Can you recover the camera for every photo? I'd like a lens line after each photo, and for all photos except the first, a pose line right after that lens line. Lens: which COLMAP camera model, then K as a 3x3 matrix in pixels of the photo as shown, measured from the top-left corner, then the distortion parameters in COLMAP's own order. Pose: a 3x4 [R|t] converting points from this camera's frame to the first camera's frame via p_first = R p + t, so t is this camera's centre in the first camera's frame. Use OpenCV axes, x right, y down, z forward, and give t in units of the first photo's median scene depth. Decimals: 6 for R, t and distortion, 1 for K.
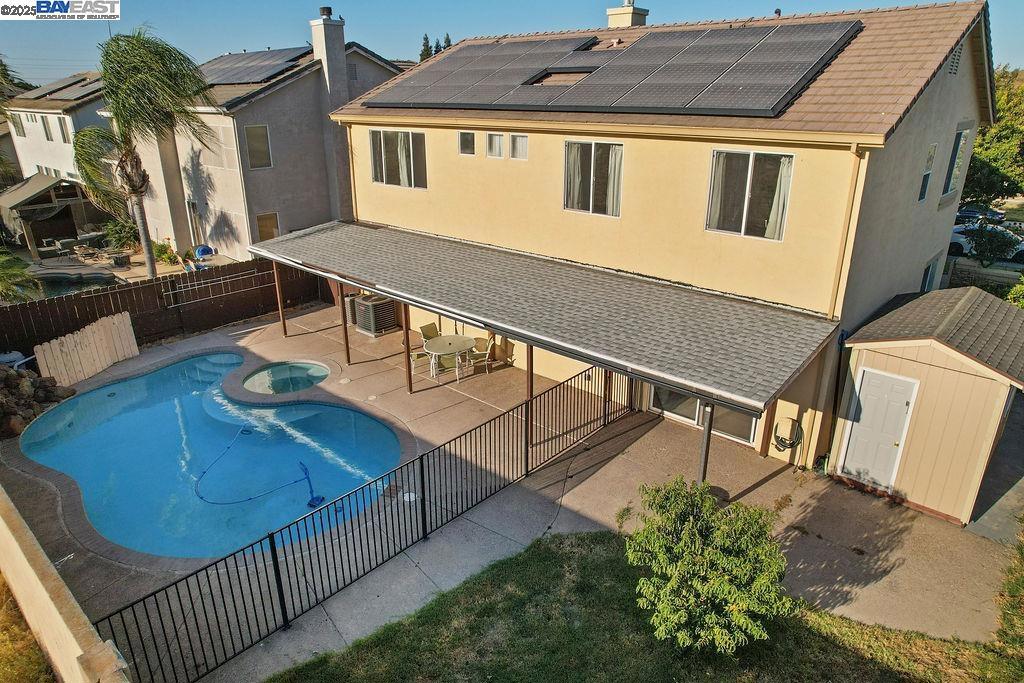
lens RADIAL K [[652.4, 0, 512.6], [0, 652.4, 341.3], [0, 0, 1]] dist [-0.055040, 0.035581]
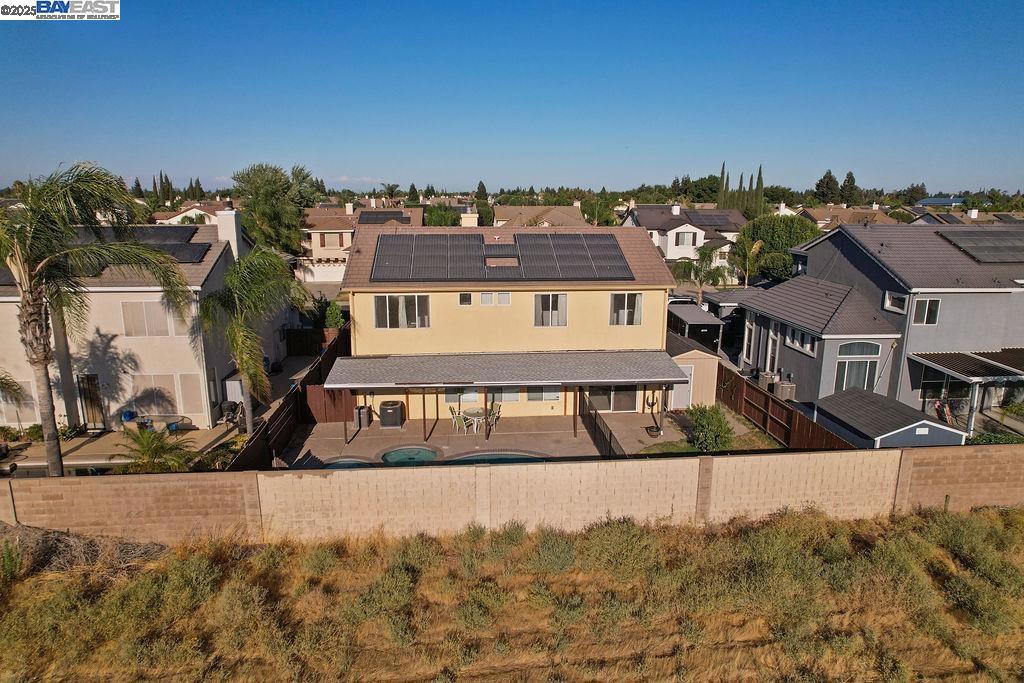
lens RADIAL K [[652.4, 0, 518.7], [0, 652.4, 339.7], [0, 0, 1]] dist [-0.055040, 0.035581]
pose [[0.675070, -0.151077, 0.722119, -1.460976], [0.259083, 0.965013, -0.040309, -0.098632], [-0.690765, 0.214301, 0.690593, -0.361351]]
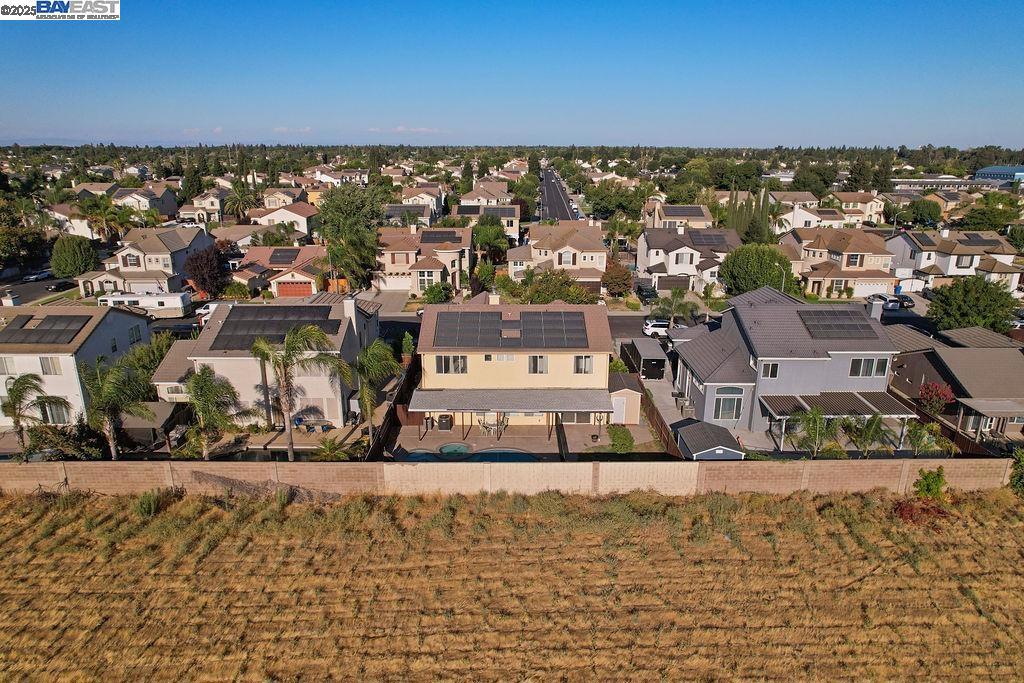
lens RADIAL K [[652.4, 0, 514.6], [0, 652.4, 344.1], [0, 0, 1]] dist [-0.055040, 0.035581]
pose [[0.739215, -0.190806, 0.645875, -2.222058], [0.239441, 0.970827, 0.012759, -0.429811], [-0.629468, 0.145217, 0.763336, -1.637891]]
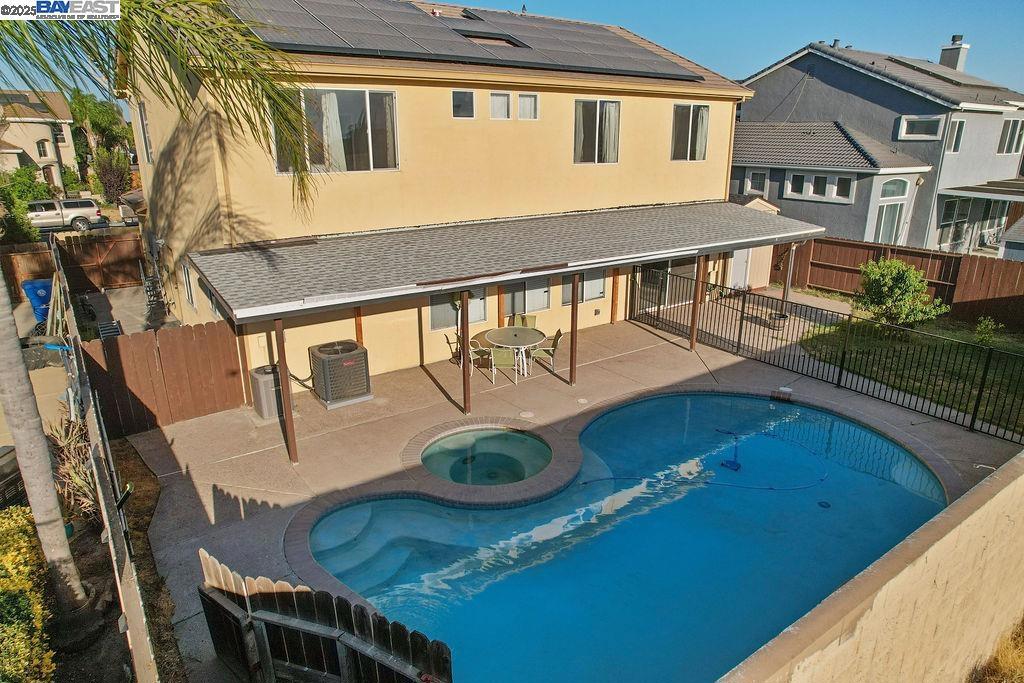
lens RADIAL K [[652.4, 0, 518.8], [0, 652.4, 344.7], [0, 0, 1]] dist [-0.055040, 0.035581]
pose [[0.205816, -0.299258, 0.931710, -1.067270], [0.350422, 0.911497, 0.215357, -0.200142], [-0.913698, 0.282168, 0.292467, 0.880540]]
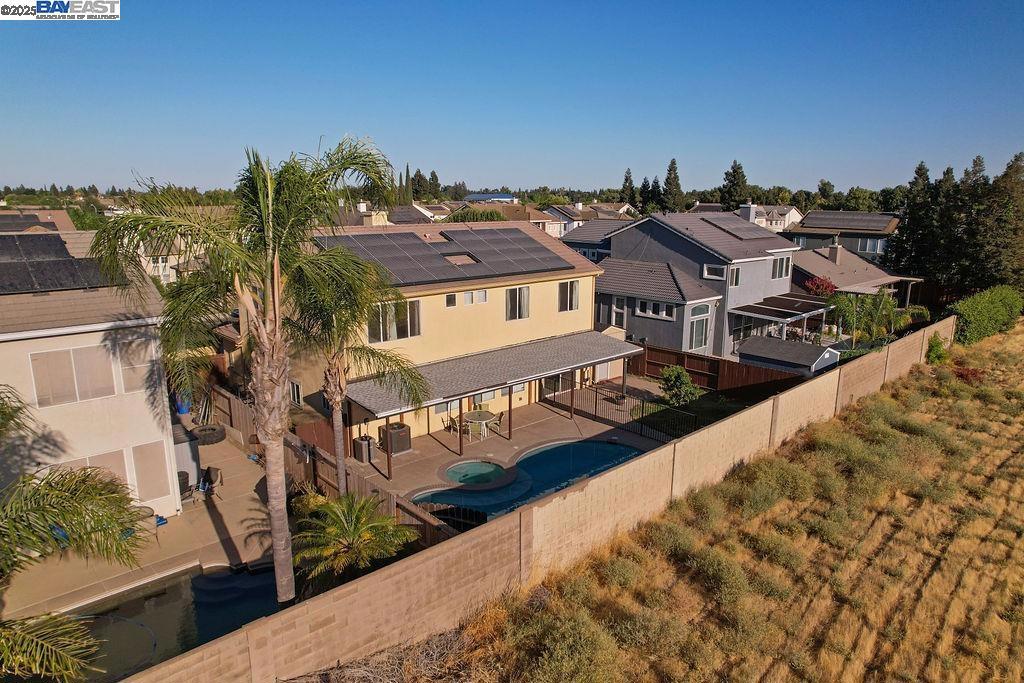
lens RADIAL K [[652.4, 0, 516.4], [0, 652.4, 333.3], [0, 0, 1]] dist [-0.055040, 0.035581]
pose [[0.083752, -0.200091, 0.976191, -1.964999], [0.354621, 0.921486, 0.158454, -0.494210], [-0.931252, 0.332907, 0.148133, 0.703707]]
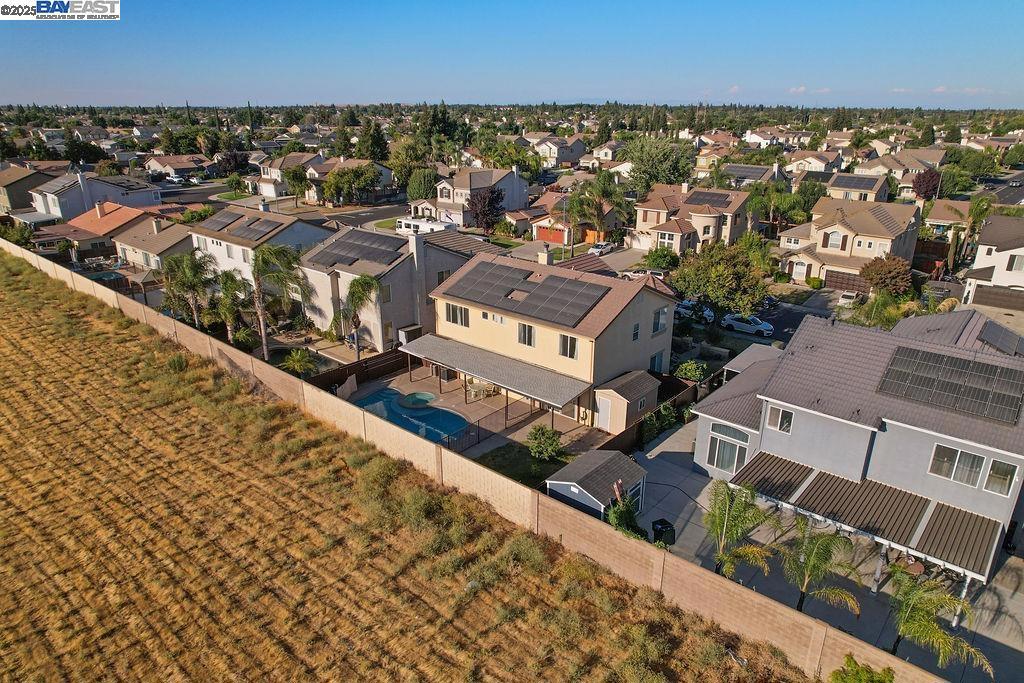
lens RADIAL K [[652.4, 0, 512.8], [0, 652.4, 337.8], [0, 0, 1]] dist [-0.055040, 0.035581]
pose [[0.999778, -0.000122, 0.021073, -0.010303], [0.000696, 0.999629, -0.027235, -0.149979], [-0.021062, 0.027244, 0.999407, -2.086784]]
